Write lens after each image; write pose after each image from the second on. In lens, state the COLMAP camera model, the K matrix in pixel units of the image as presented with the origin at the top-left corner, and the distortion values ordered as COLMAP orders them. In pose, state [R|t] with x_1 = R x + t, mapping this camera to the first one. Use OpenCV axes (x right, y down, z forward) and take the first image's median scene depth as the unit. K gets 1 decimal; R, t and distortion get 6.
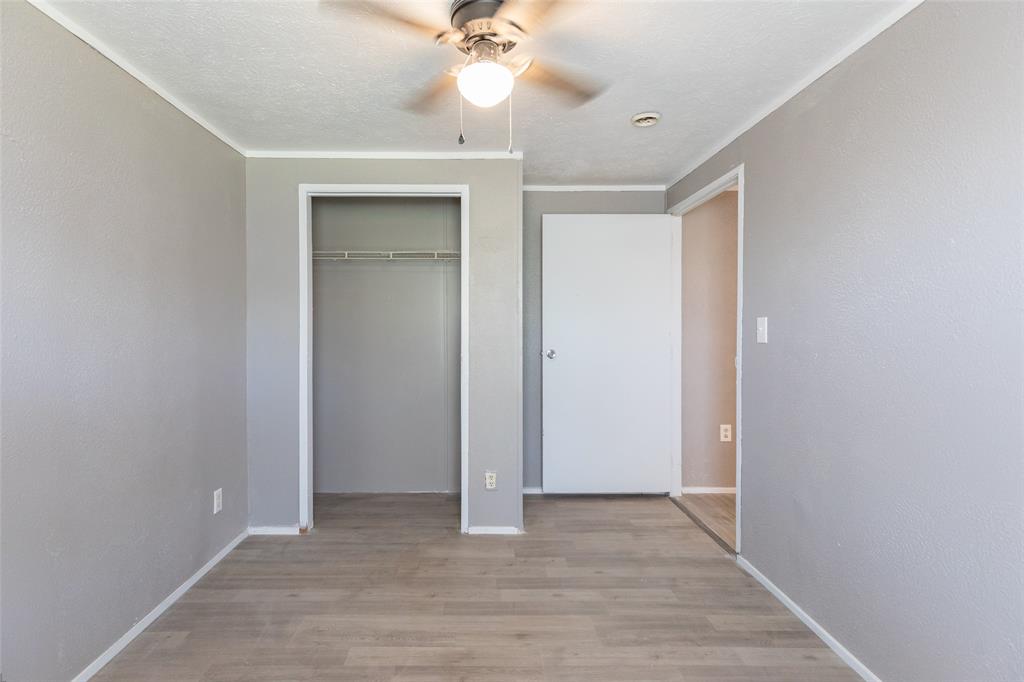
lens RADIAL K [[483.6, 0, 480.2], [0, 483.6, 334.6], [0, 0, 1]] dist [0.008351, -0.000620]
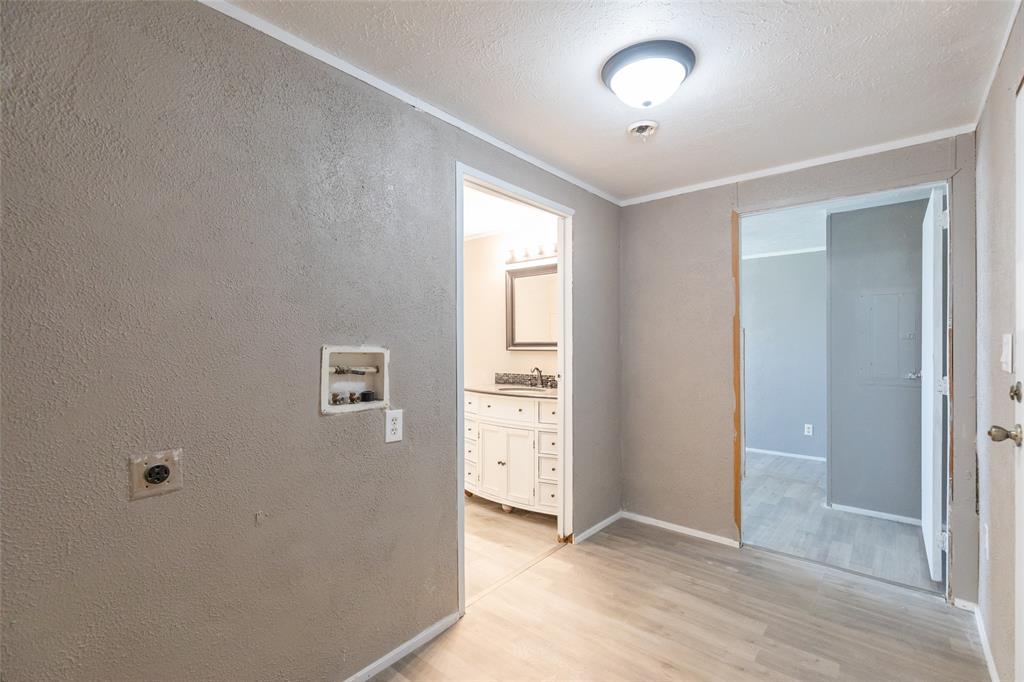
lens RADIAL K [[460.4, 0, 510.1], [0, 460.4, 345.5], [0, 0, 1]] dist [0.007216, -0.000626]
pose [[-0.647092, 0.002806, -0.762407, 1.763885], [-0.008733, 0.999900, 0.011092, -0.024870], [0.762362, 0.013836, -0.647003, 1.299296]]
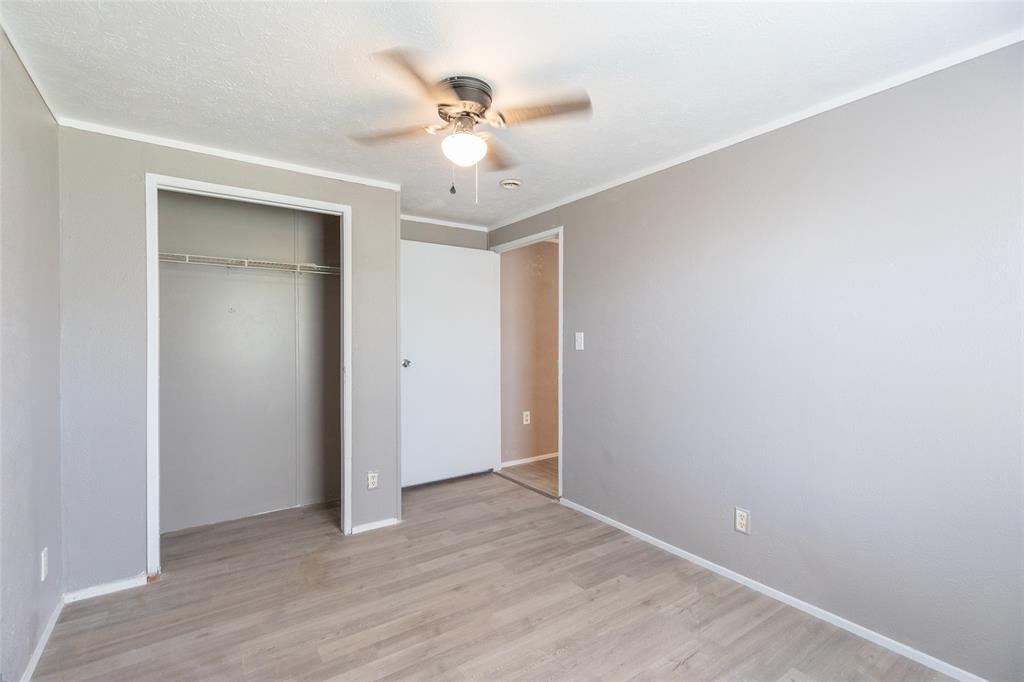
lens RADIAL K [[460.4, 0, 510.1], [0, 460.4, 345.5], [0, 0, 1]] dist [0.007216, -0.000626]
pose [[0.823927, -0.009872, 0.566610, -0.353993], [0.011254, 0.999936, 0.001058, 0.000101], [-0.566584, 0.005505, 0.823986, -0.038860]]
